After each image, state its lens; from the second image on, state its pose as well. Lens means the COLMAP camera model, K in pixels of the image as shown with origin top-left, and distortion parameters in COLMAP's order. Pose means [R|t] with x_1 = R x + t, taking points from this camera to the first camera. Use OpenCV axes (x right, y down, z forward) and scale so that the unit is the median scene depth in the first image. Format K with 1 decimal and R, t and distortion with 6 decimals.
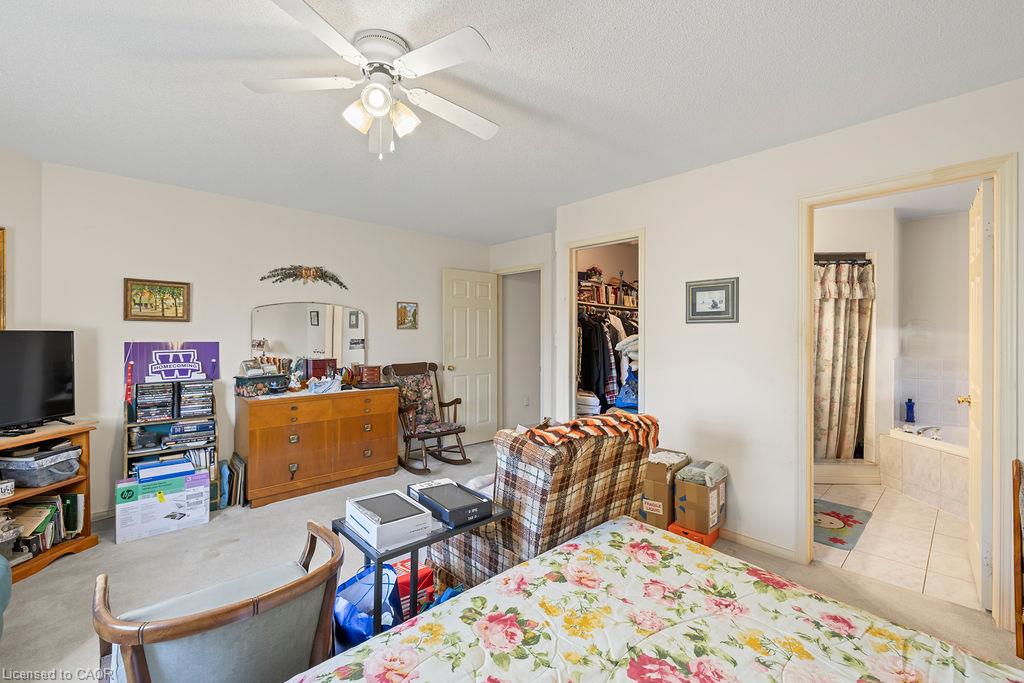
lens RADIAL K [[443.8, 0, 513.4], [0, 443.8, 337.6], [0, 0, 1]] dist [0.002408, 0.000346]
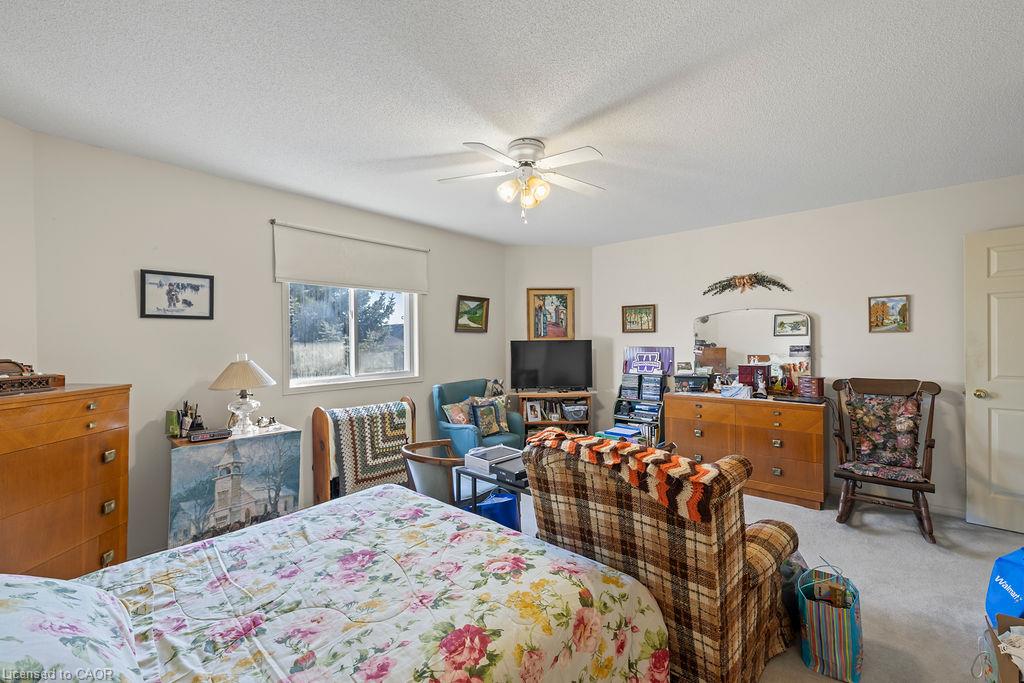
lens RADIAL K [[443.8, 0, 513.5], [0, 443.8, 339.4], [0, 0, 1]] dist [0.002408, 0.000346]
pose [[0.068809, -0.005169, -0.997616, 0.611358], [0.002202, 0.999985, -0.005029, -0.007183], [0.997627, -0.001850, 0.068819, 0.450113]]
